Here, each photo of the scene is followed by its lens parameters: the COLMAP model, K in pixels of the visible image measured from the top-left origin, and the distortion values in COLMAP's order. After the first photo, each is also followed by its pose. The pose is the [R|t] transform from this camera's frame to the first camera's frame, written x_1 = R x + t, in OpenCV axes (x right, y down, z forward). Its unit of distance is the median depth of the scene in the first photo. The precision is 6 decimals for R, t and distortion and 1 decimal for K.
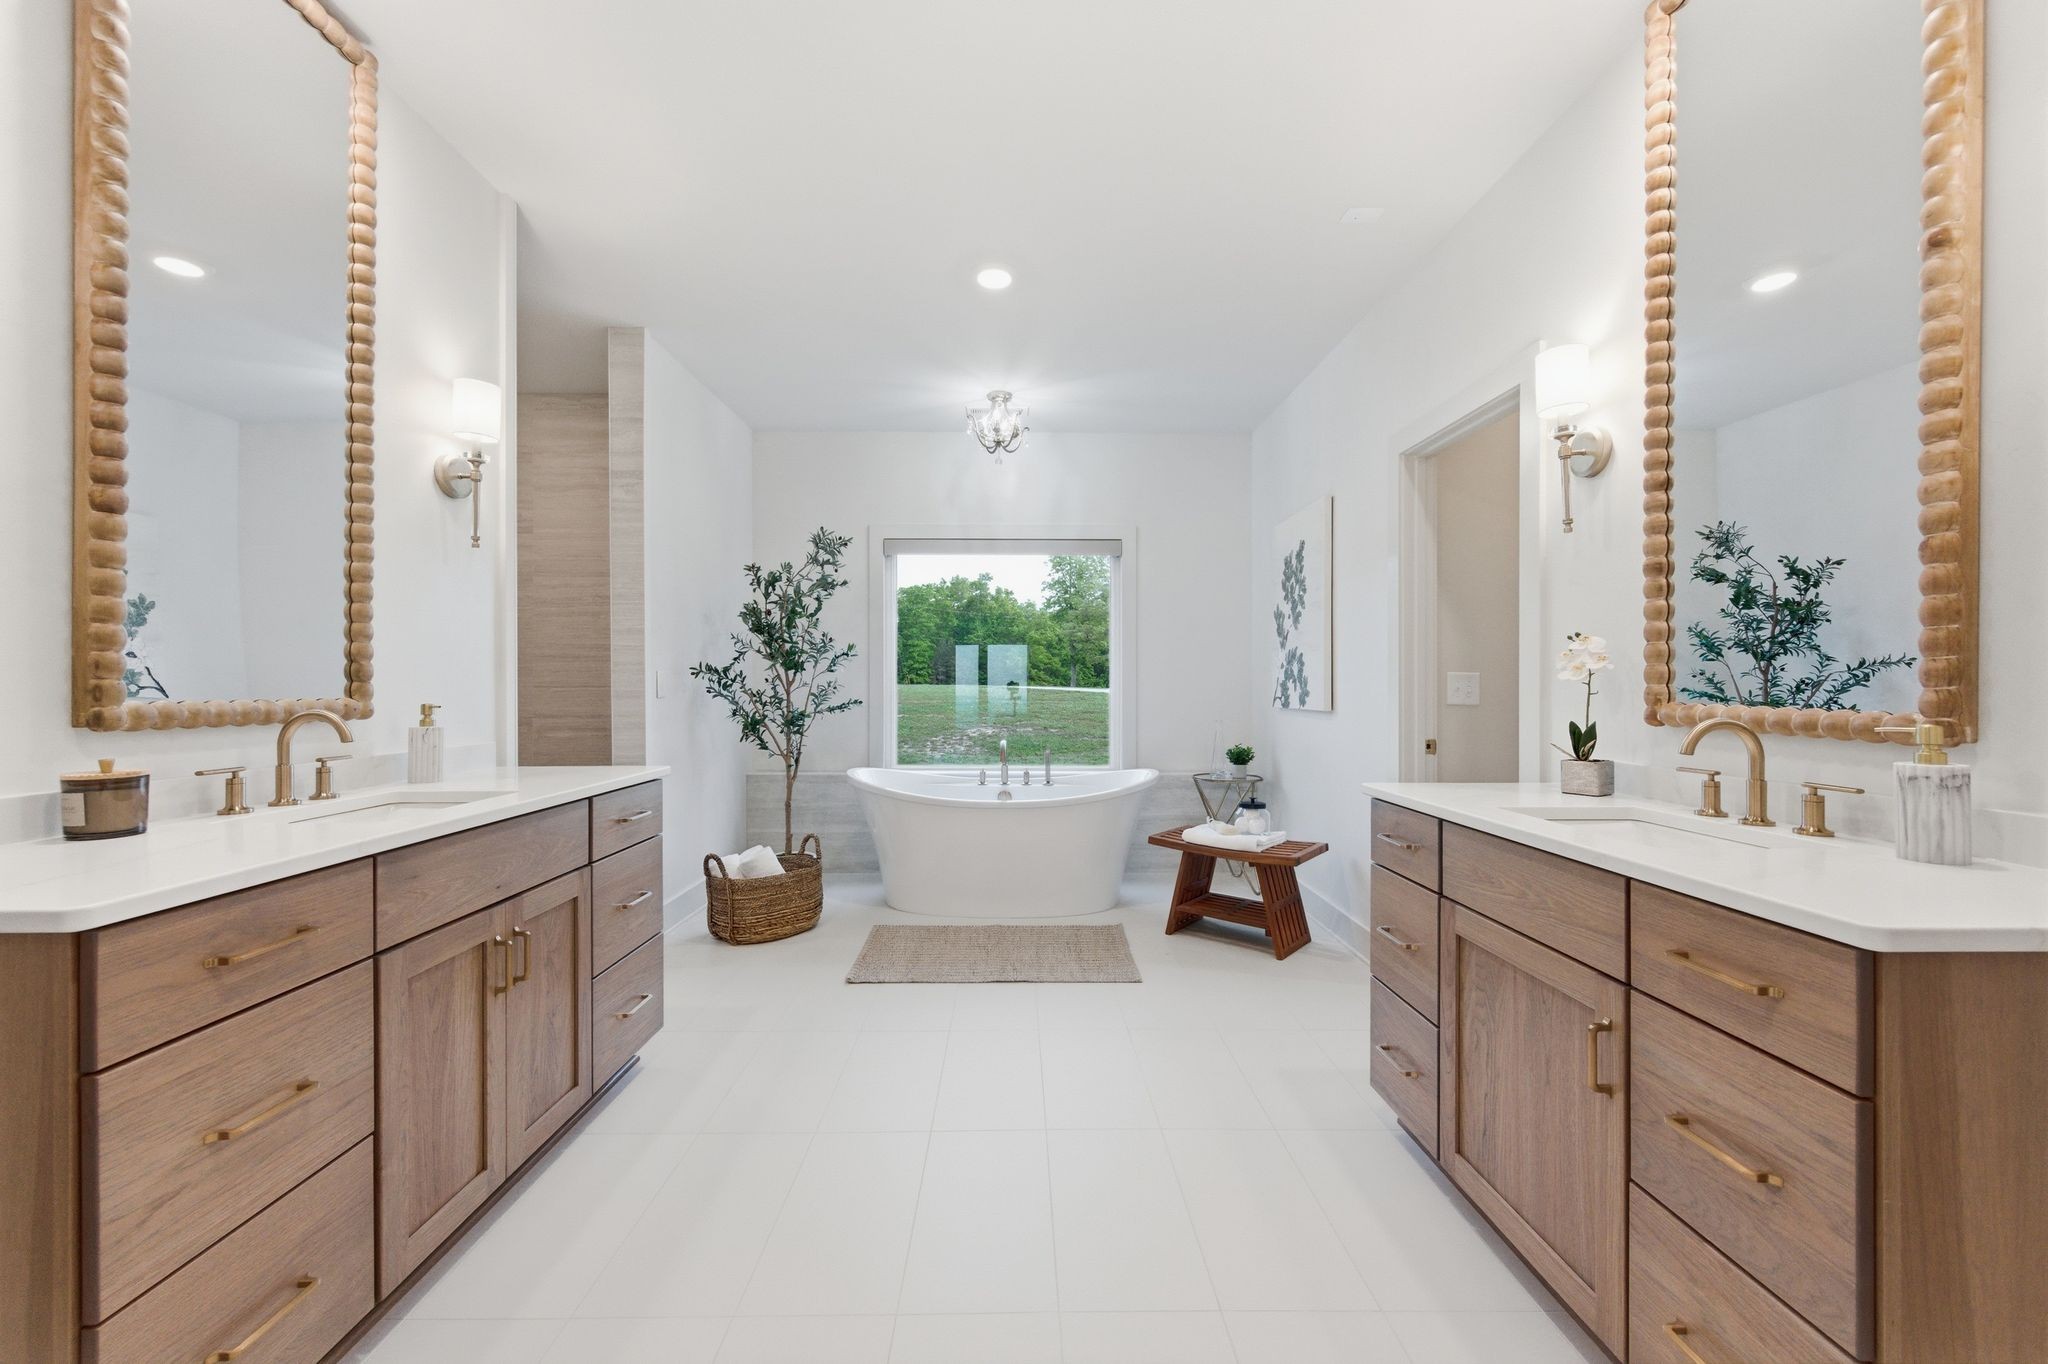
lens RADIAL K [[742.5, 0, 1024.0], [0, 742.5, 682.0], [0, 0, 1]] dist [0.007533, -0.000125]
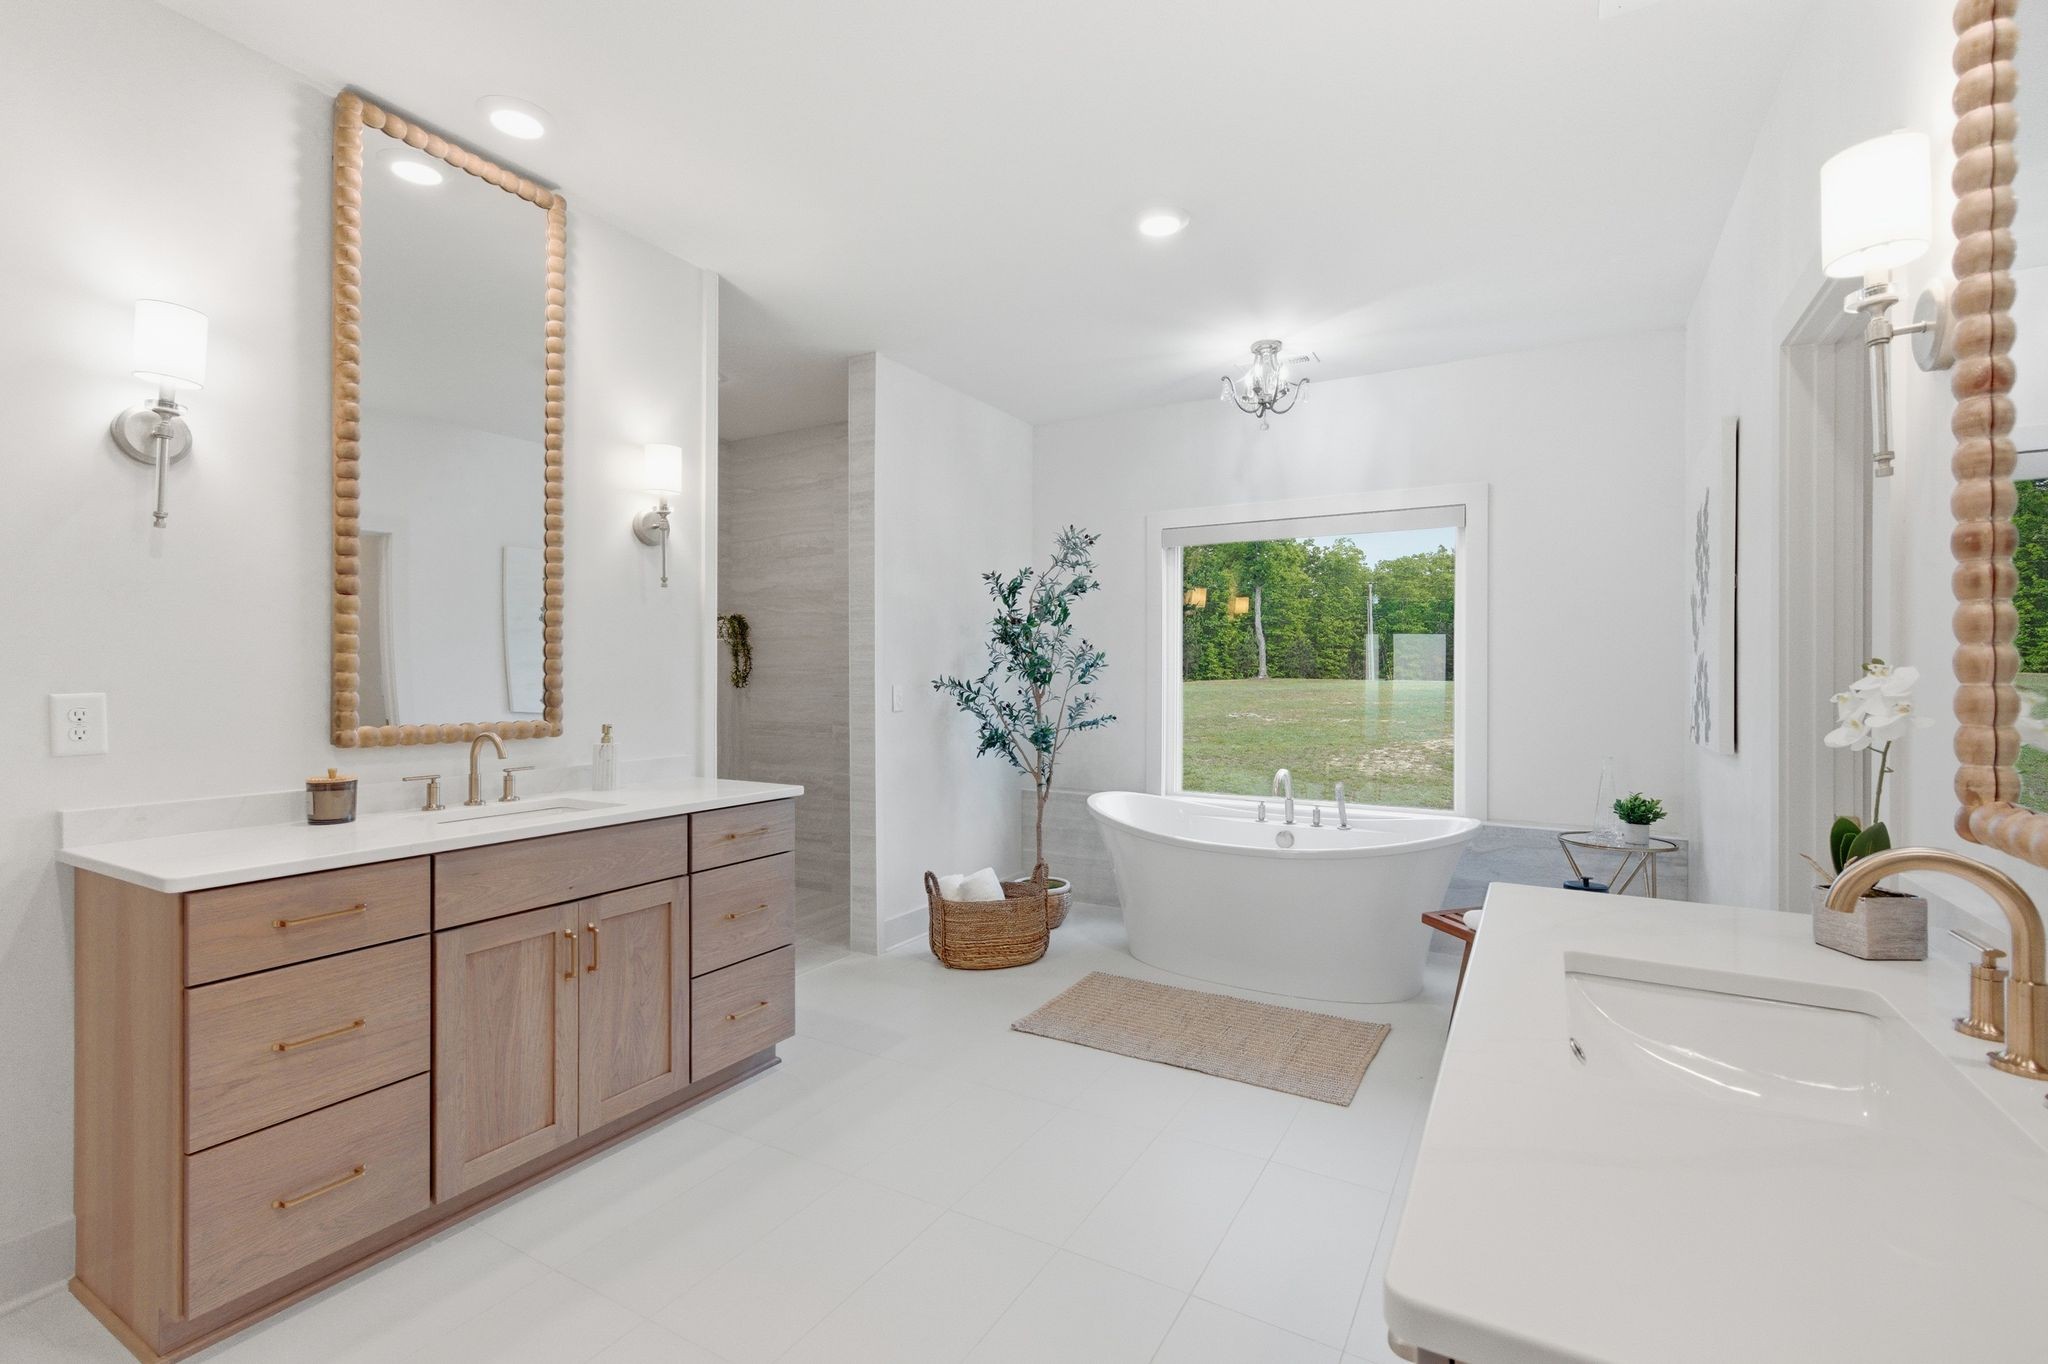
lens RADIAL K [[858.2, 0, 1024.0], [0, 858.2, 682.0], [0, 0, 1]] dist [0.014755, 0.000136]
pose [[0.877157, 0.003841, -0.480189, 0.332862], [-0.003424, 0.999993, 0.001744, -0.031930], [0.480192, 0.000115, 0.877163, 0.083946]]
